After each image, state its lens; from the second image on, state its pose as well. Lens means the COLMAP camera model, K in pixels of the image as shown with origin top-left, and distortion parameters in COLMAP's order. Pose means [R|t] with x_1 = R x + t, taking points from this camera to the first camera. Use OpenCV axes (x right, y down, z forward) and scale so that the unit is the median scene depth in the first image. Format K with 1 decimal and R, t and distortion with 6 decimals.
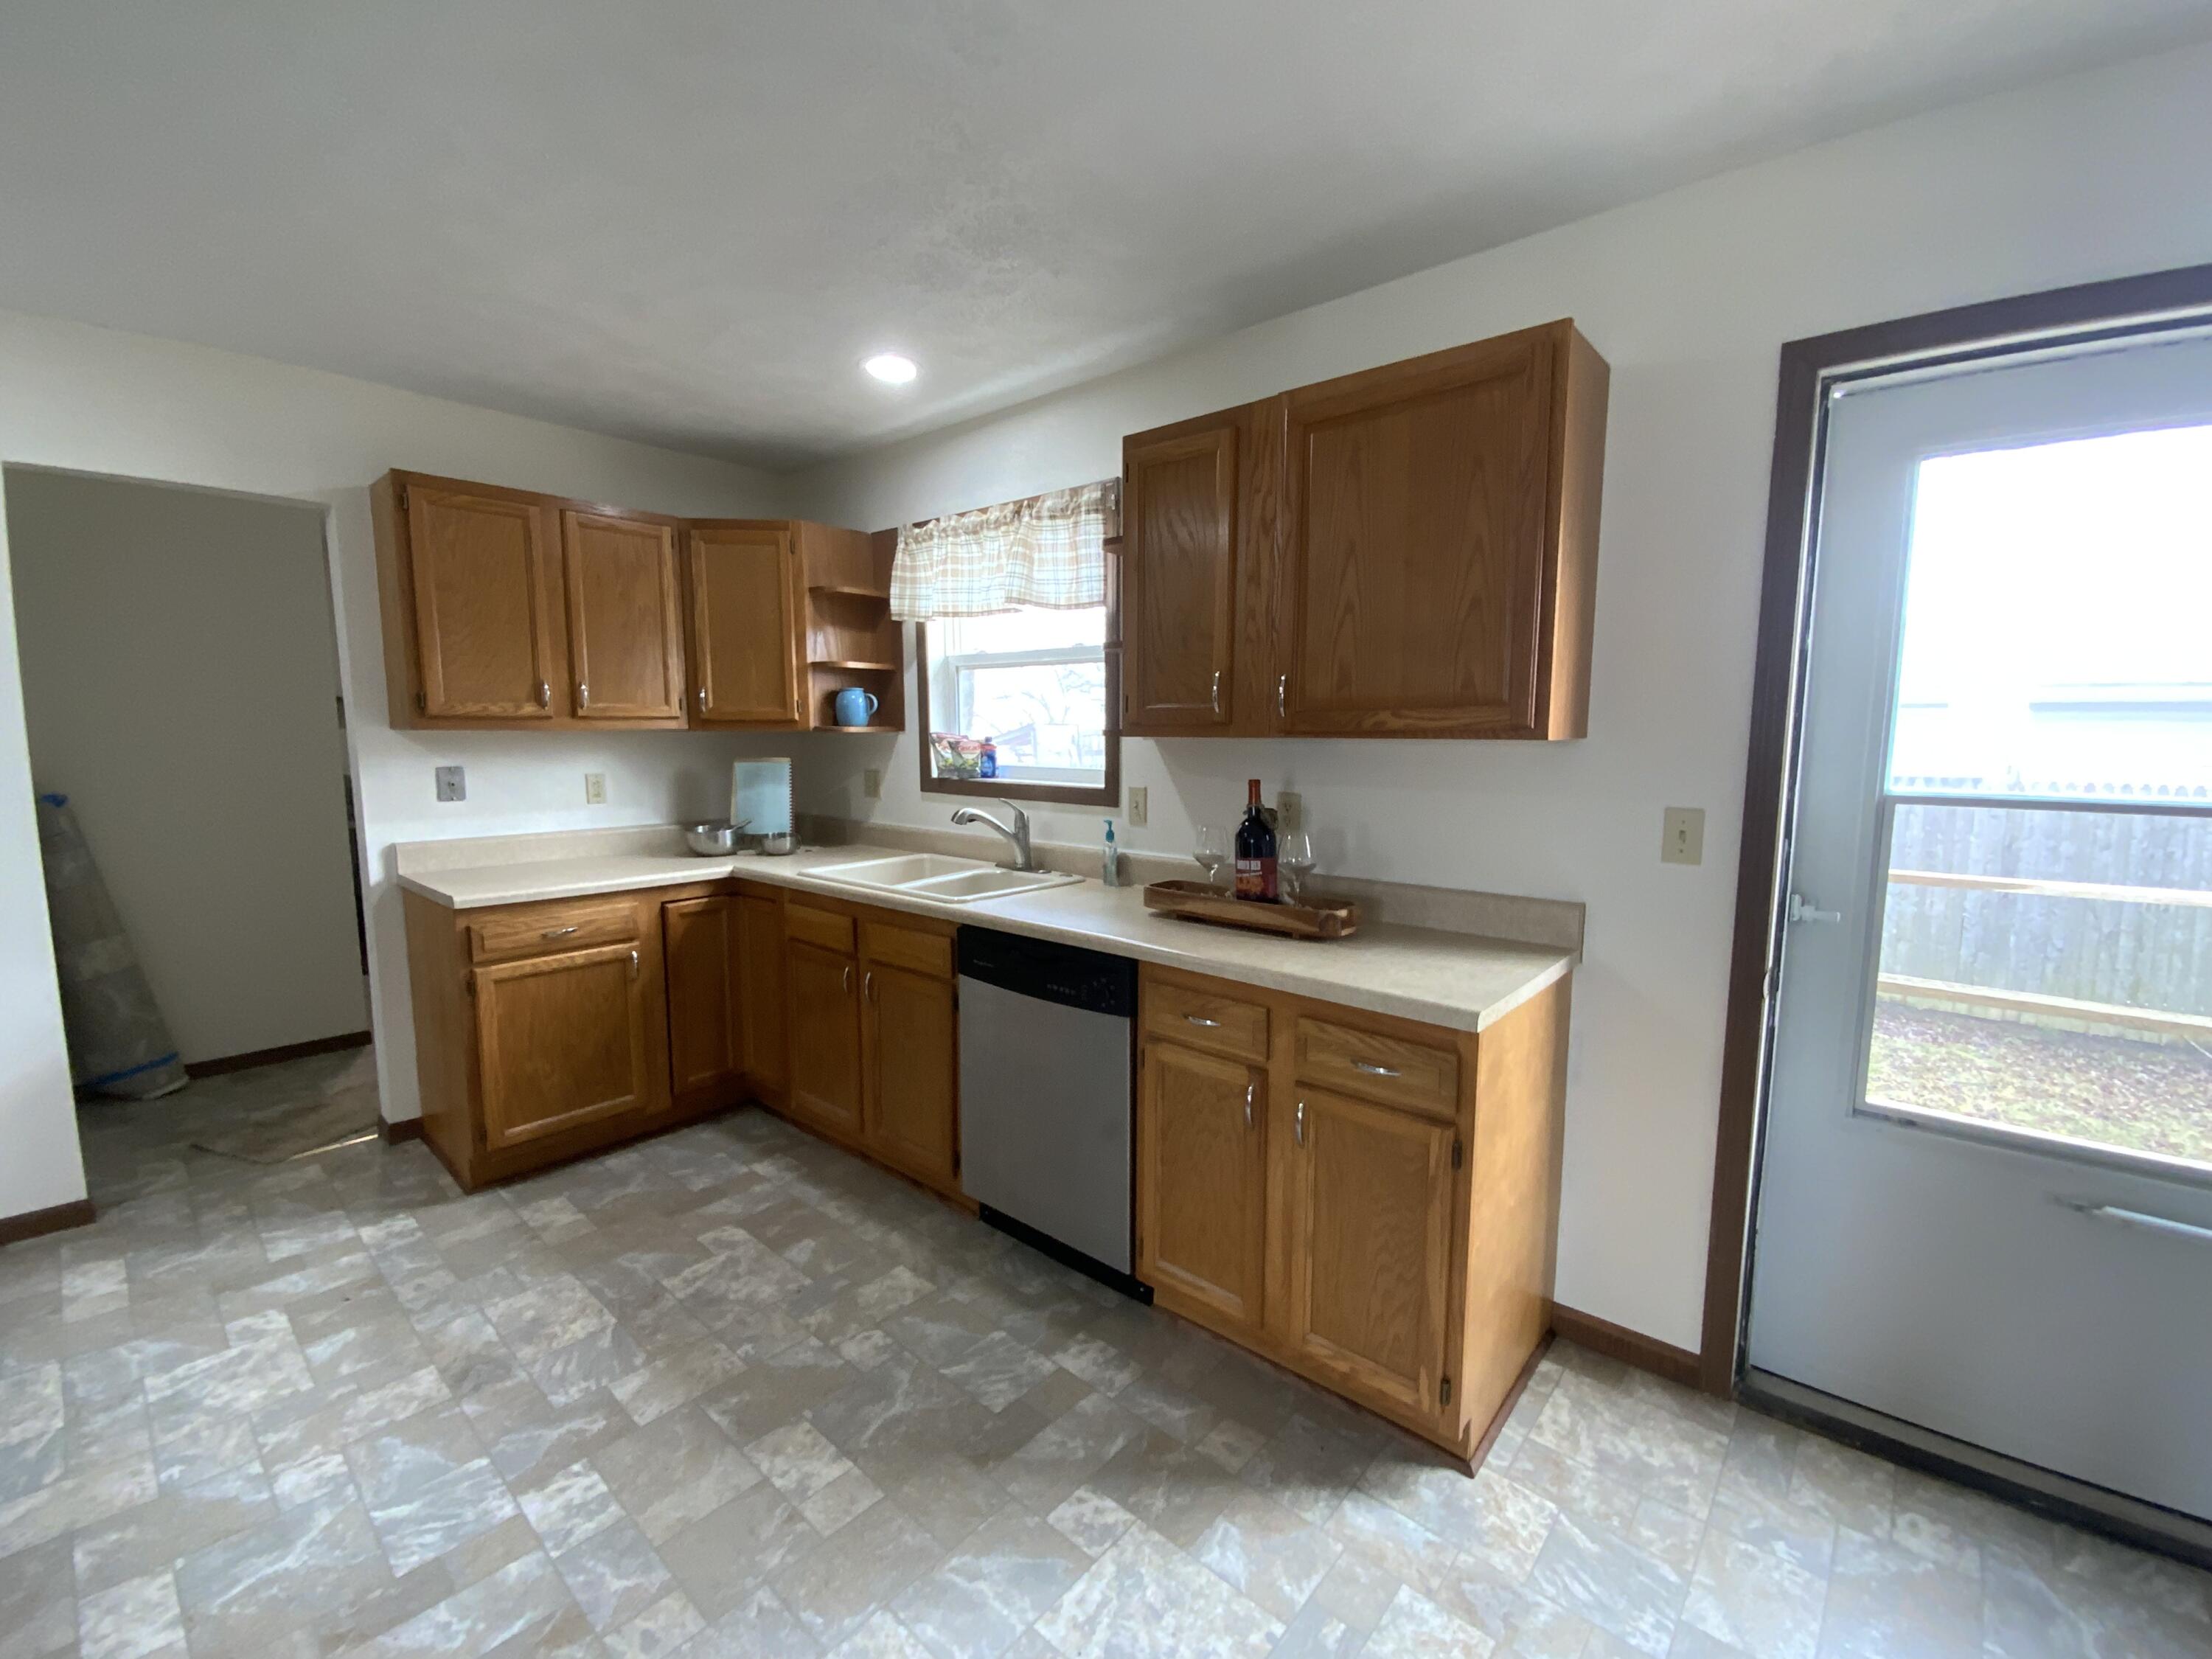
lens RADIAL K [[918.3, 0, 1108.8], [0, 918.3, 831.3], [0, 0, 1]] dist [0.015434, -0.014202]
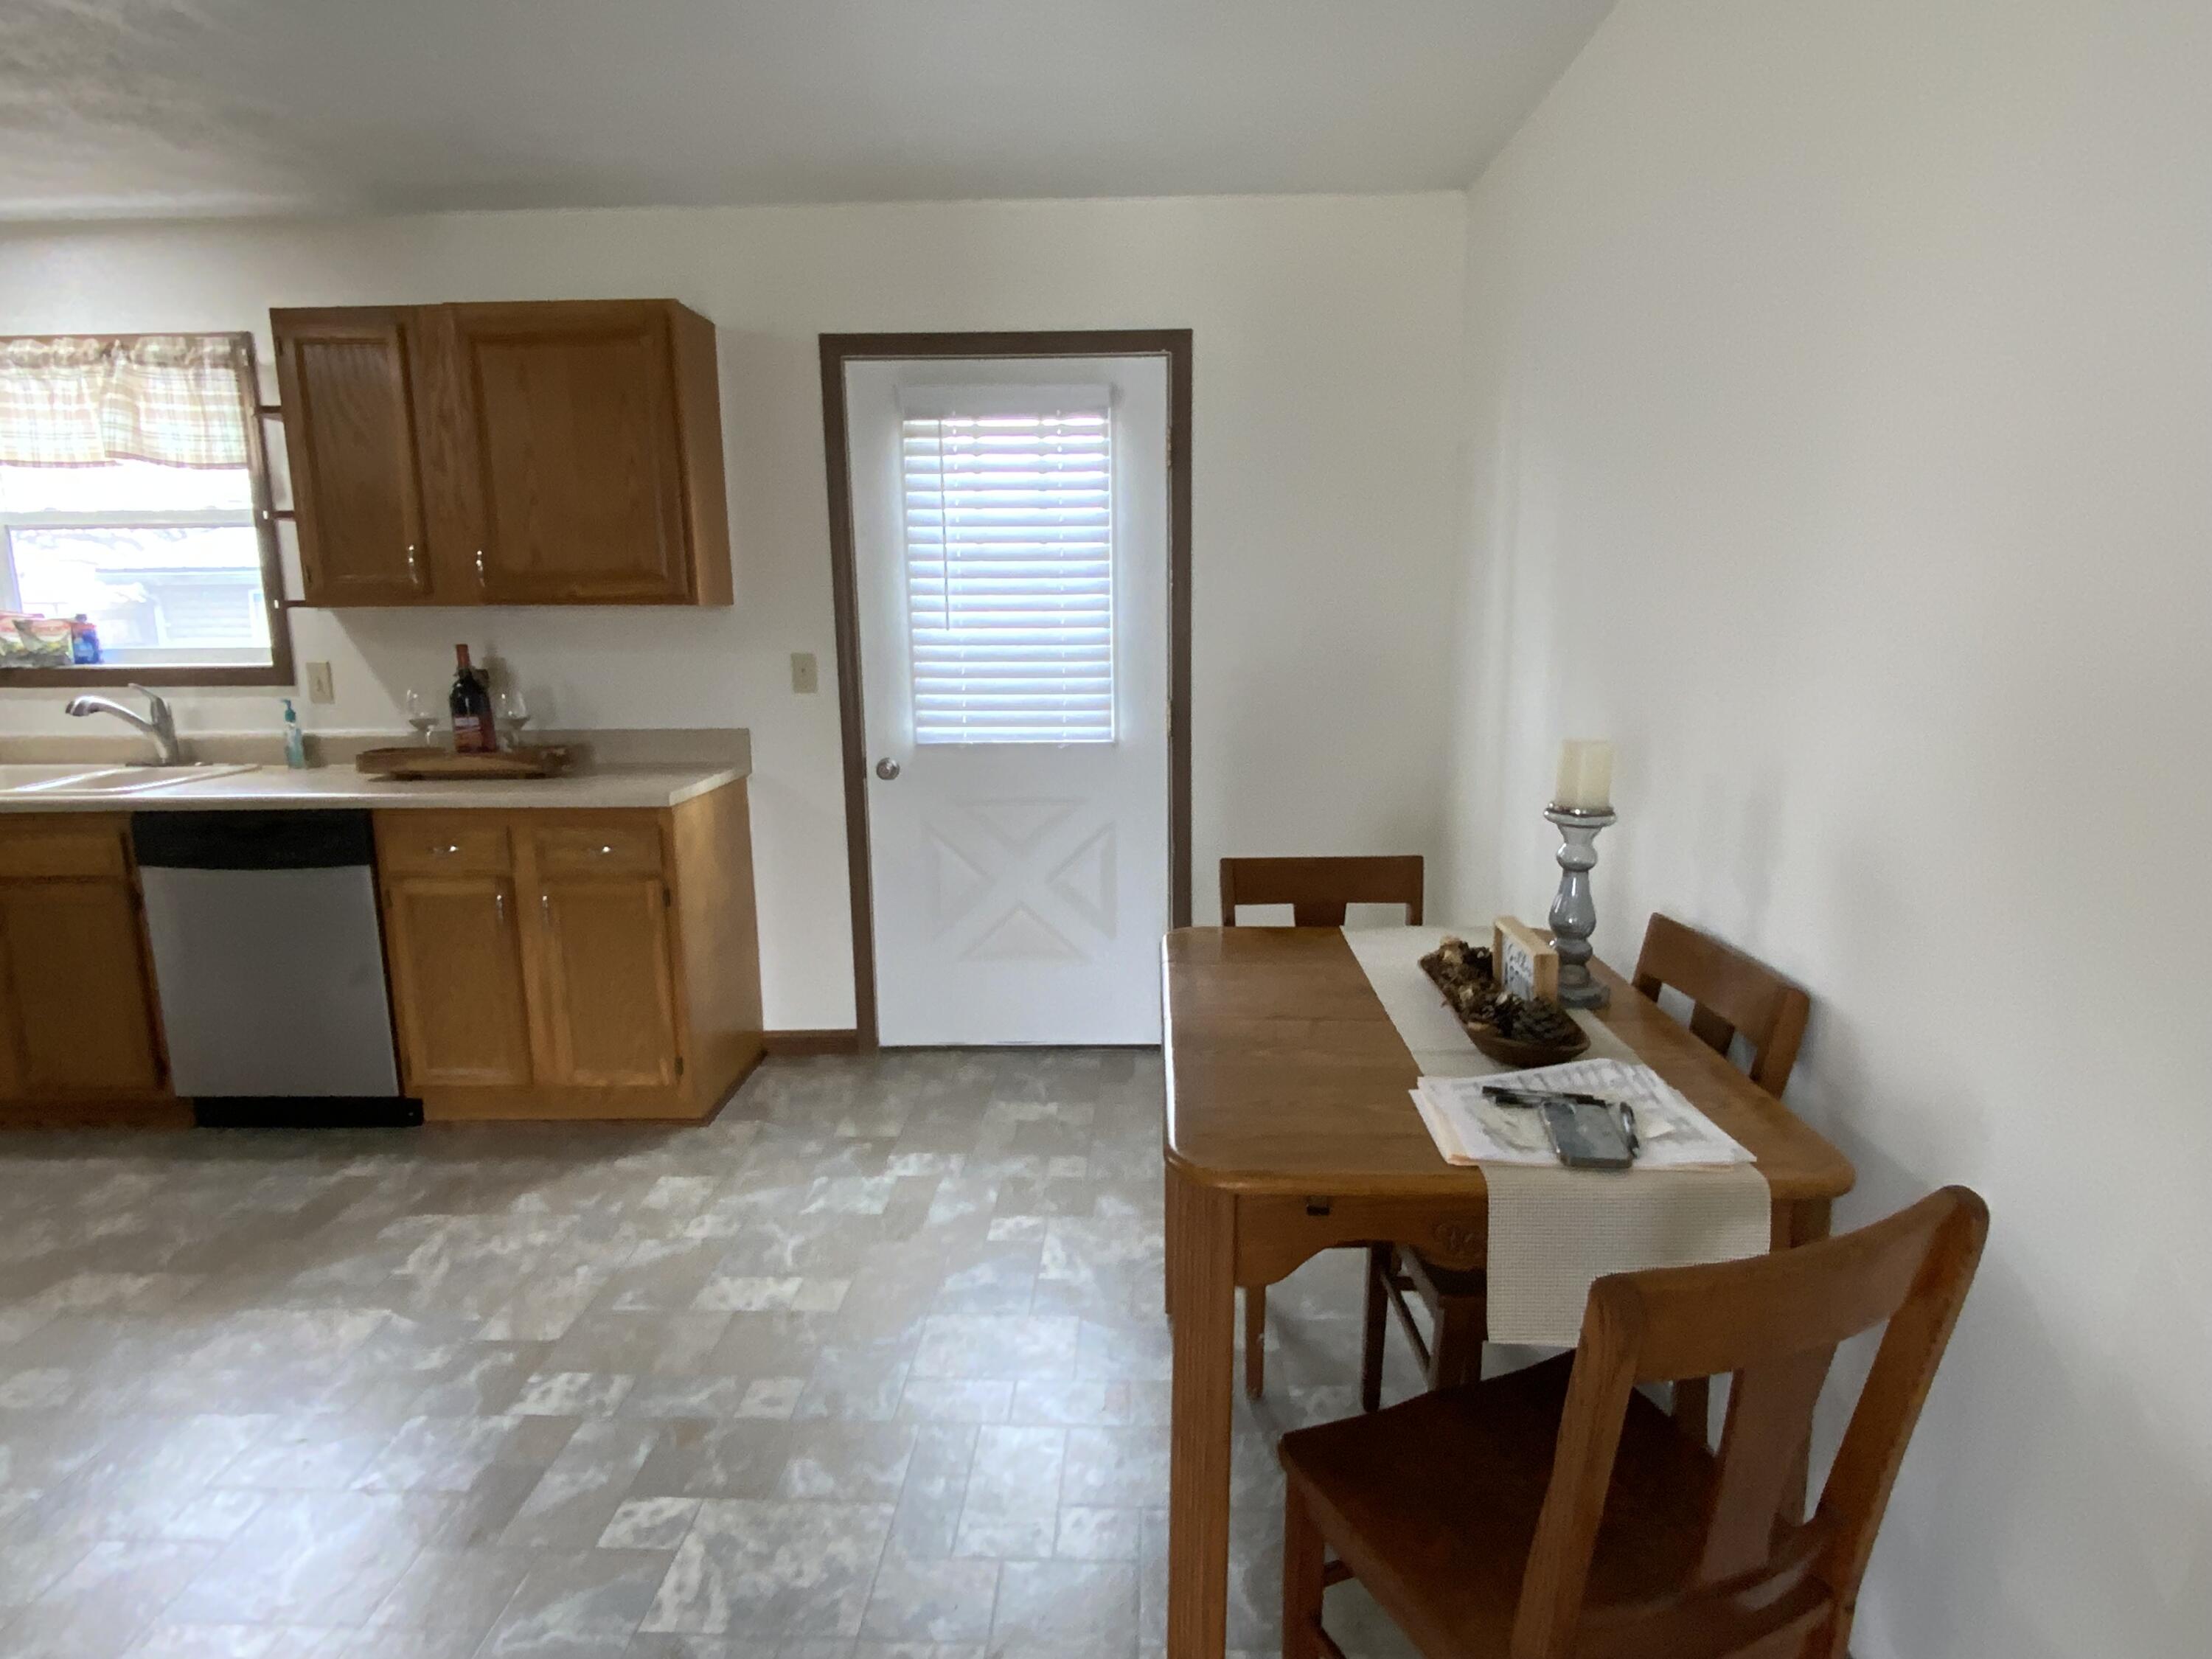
lens RADIAL K [[1251.7, 0, 1124.1], [0, 1251.7, 825.8], [0, 0, 1]] dist [0.002820, -0.001859]
pose [[0.772656, -0.128297, 0.621725, -0.194762], [0.083885, 0.991411, 0.100334, 0.076851], [-0.629258, -0.025370, 0.776782, -0.698268]]
